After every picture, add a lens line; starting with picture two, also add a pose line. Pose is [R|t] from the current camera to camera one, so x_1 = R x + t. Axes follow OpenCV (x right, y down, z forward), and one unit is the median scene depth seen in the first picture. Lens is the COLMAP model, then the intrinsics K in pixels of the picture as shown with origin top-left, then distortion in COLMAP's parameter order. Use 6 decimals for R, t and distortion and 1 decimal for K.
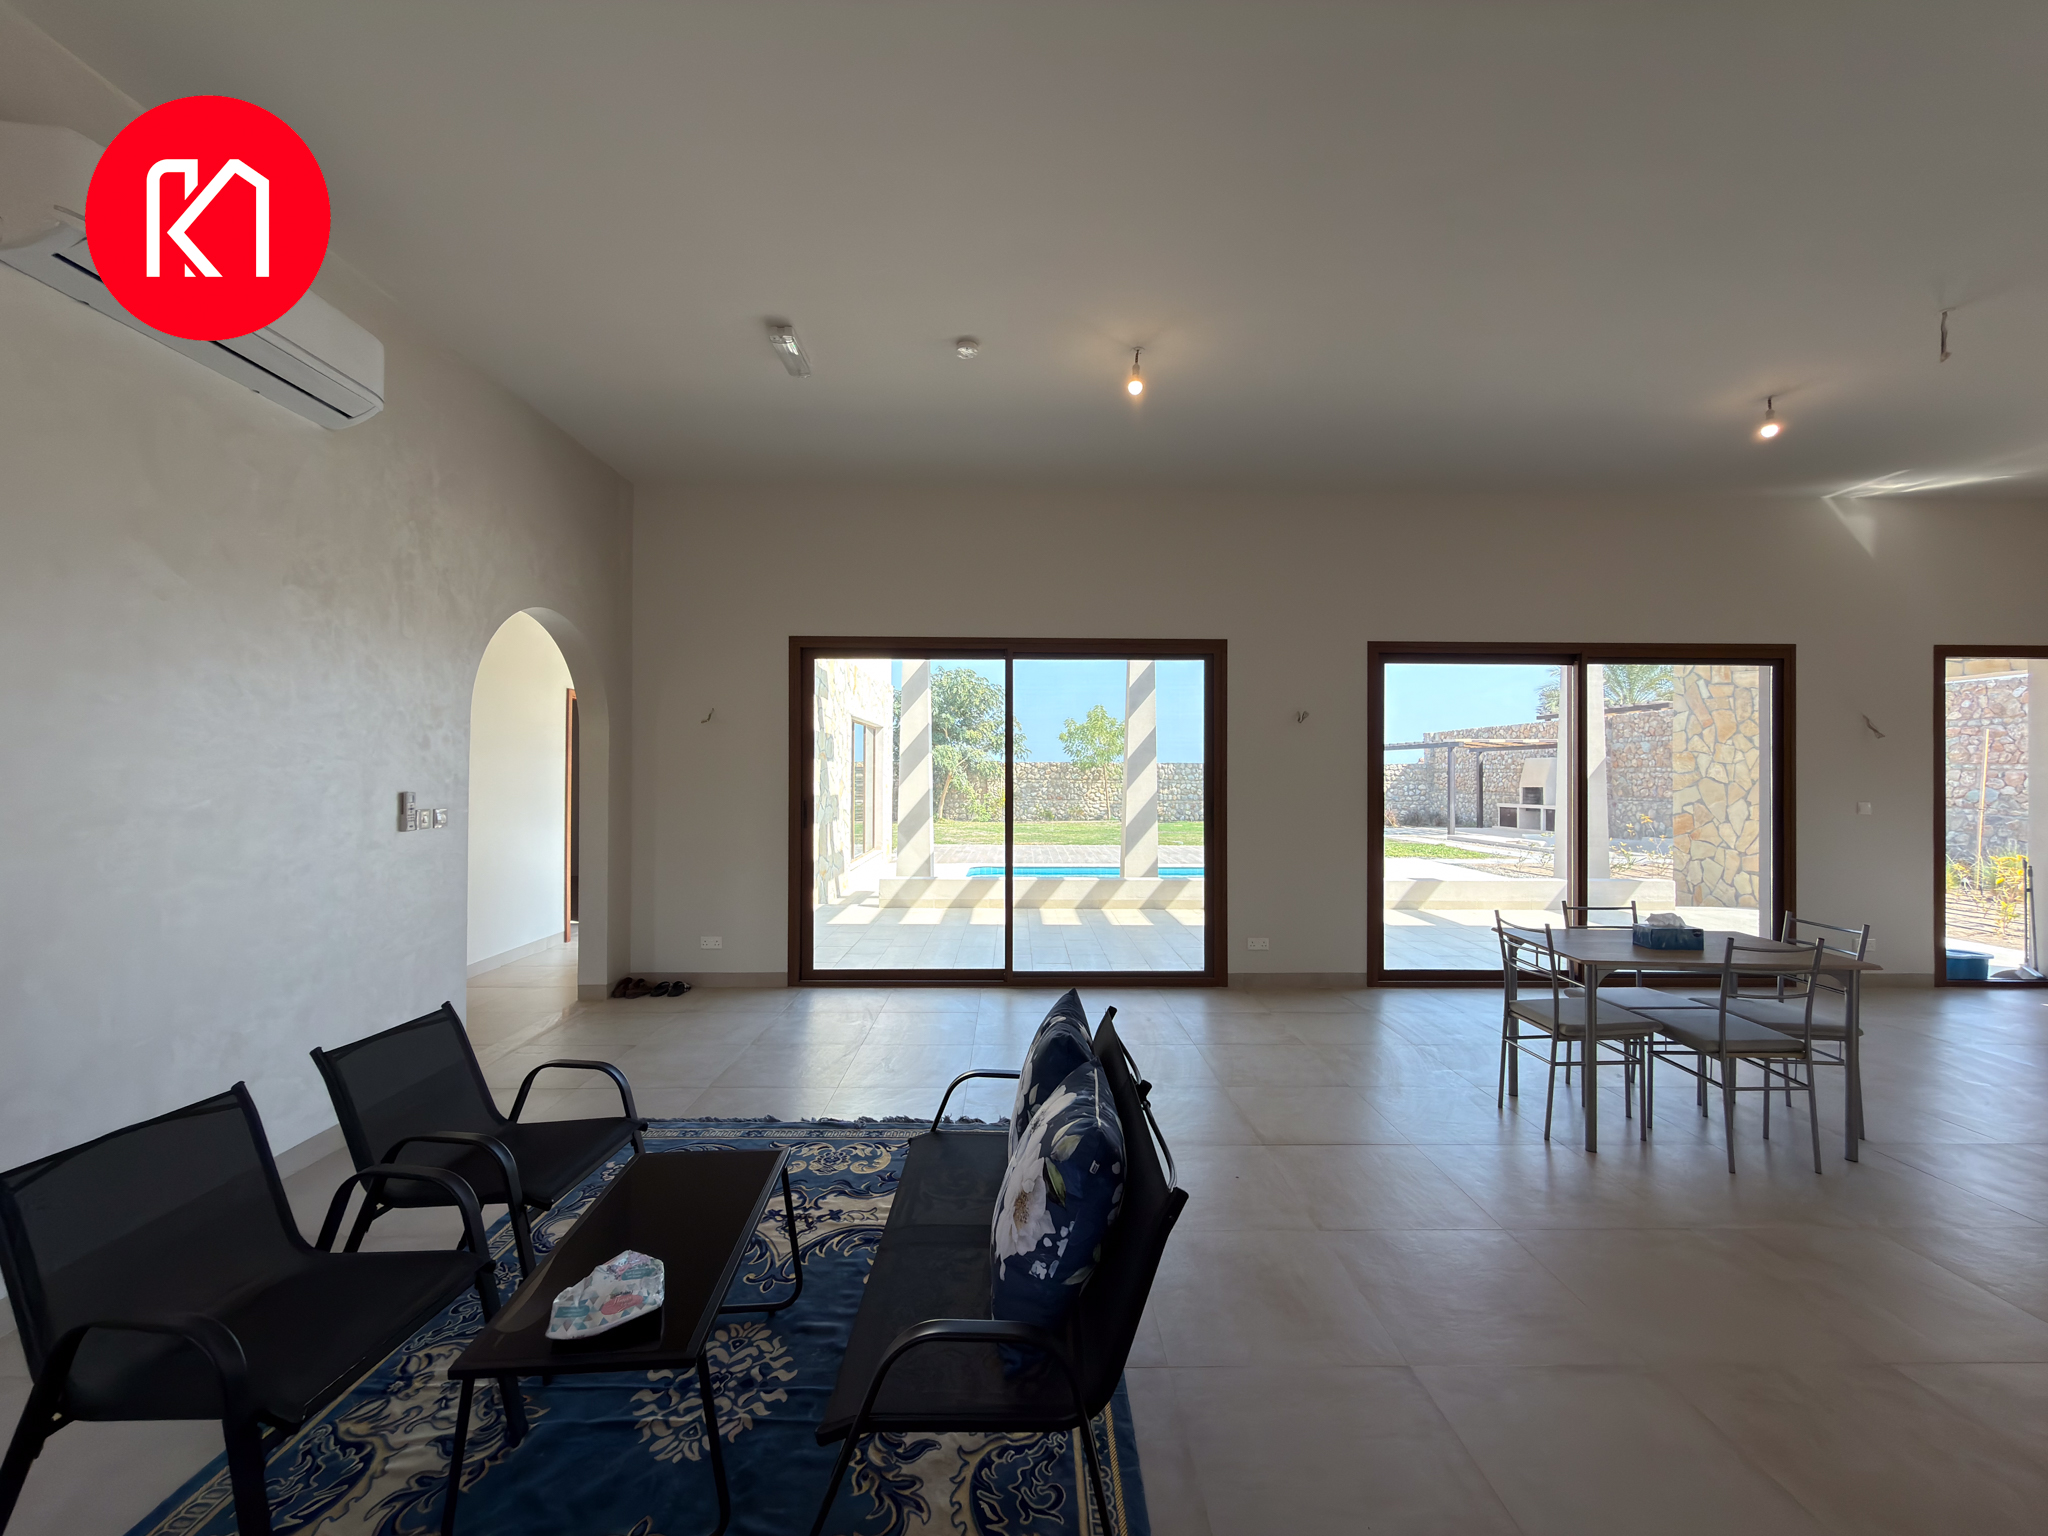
lens RADIAL K [[814.2, 0, 1024.9], [0, 814.2, 771.3], [0, 0, 1]] dist [0.001022, -0.000493]
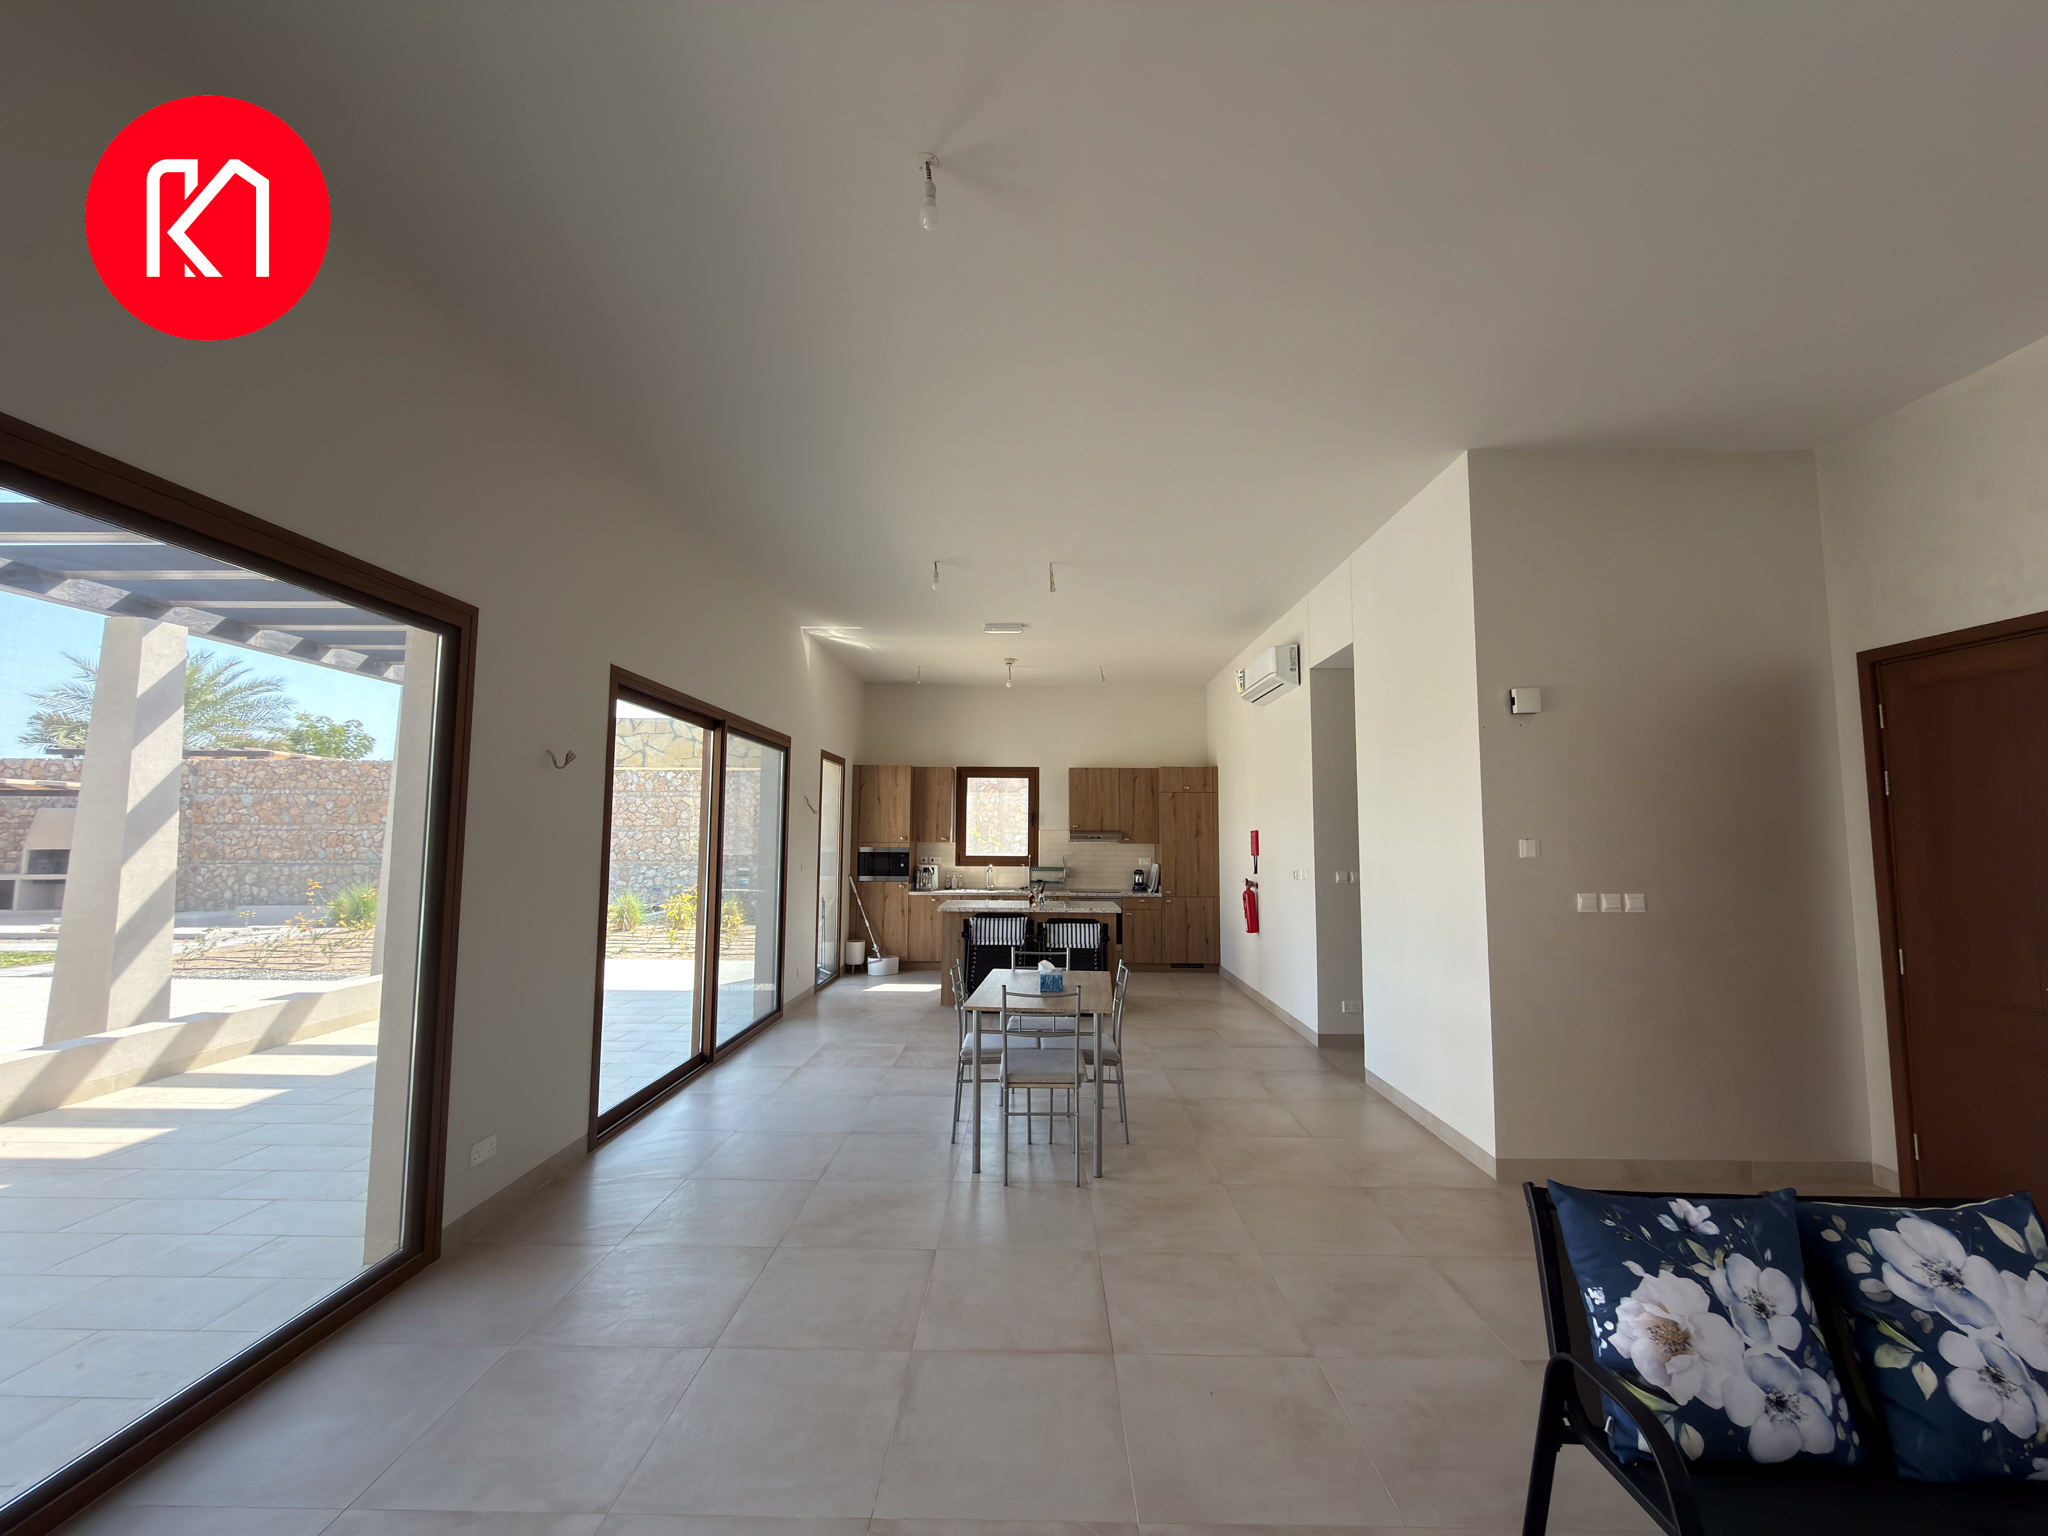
lens RADIAL K [[814.2, 0, 1026.8], [0, 814.2, 768.6], [0, 0, 1]] dist [0.001022, -0.000493]
pose [[0.028276, 0.079940, 0.996399, -0.111466], [-0.009798, 0.996771, -0.079691, -0.004277], [-0.999552, -0.007509, 0.028968, 0.234322]]
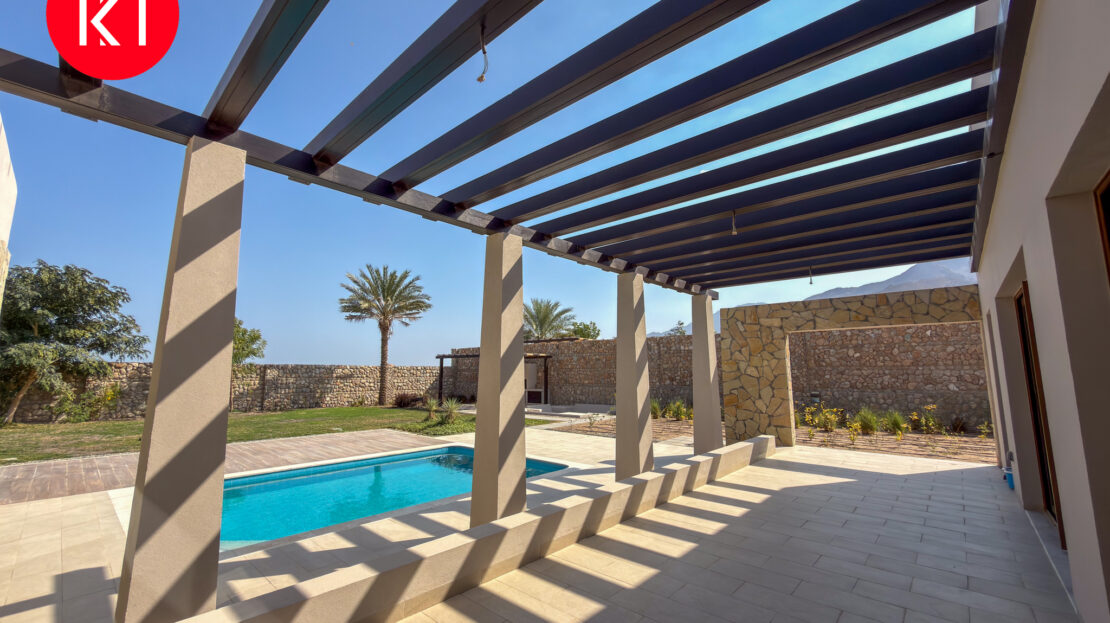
lens RADIAL K [[443.8, 0, 556.5], [0, 443.8, 318.3], [0, 0, 1]] dist [-0.000784, 0.000809]
pose [[0.679395, 0.085460, 0.728779, -0.130478], [0.000627, 0.993127, -0.117044, -0.000825], [-0.733773, 0.079976, 0.674671, 0.424470]]
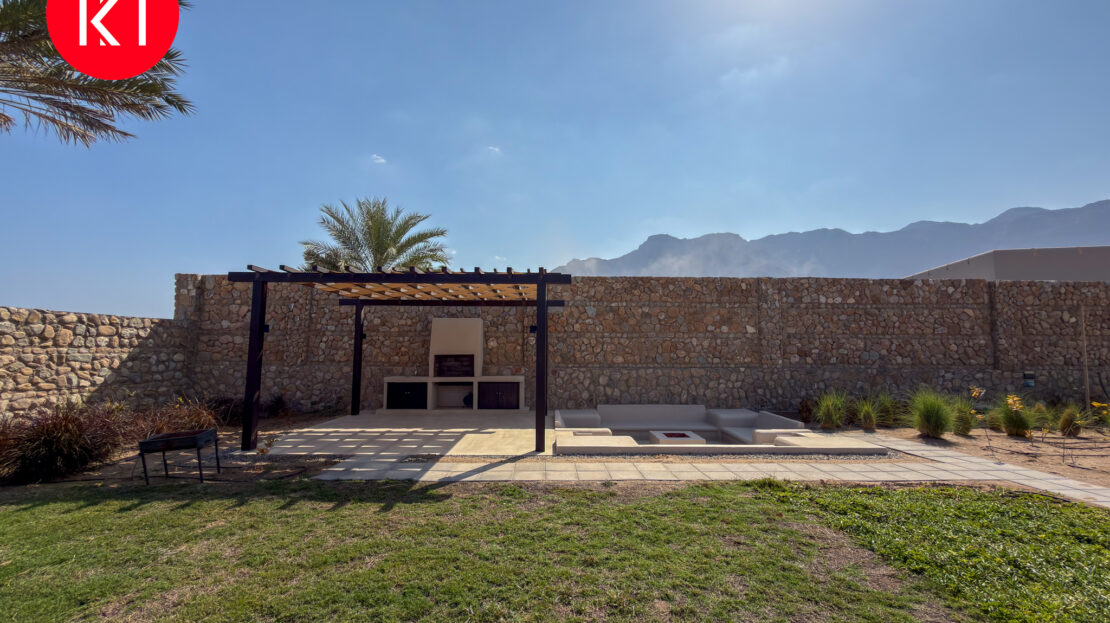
lens RADIAL K [[443.8, 0, 559.0], [0, 443.8, 313.9], [0, 0, 1]] dist [-0.000784, 0.000809]
pose [[0.044260, 0.082788, 0.995584, 0.347934], [-0.009212, 0.996552, -0.082459, 0.025789], [-0.998978, -0.005522, 0.044870, 1.545633]]
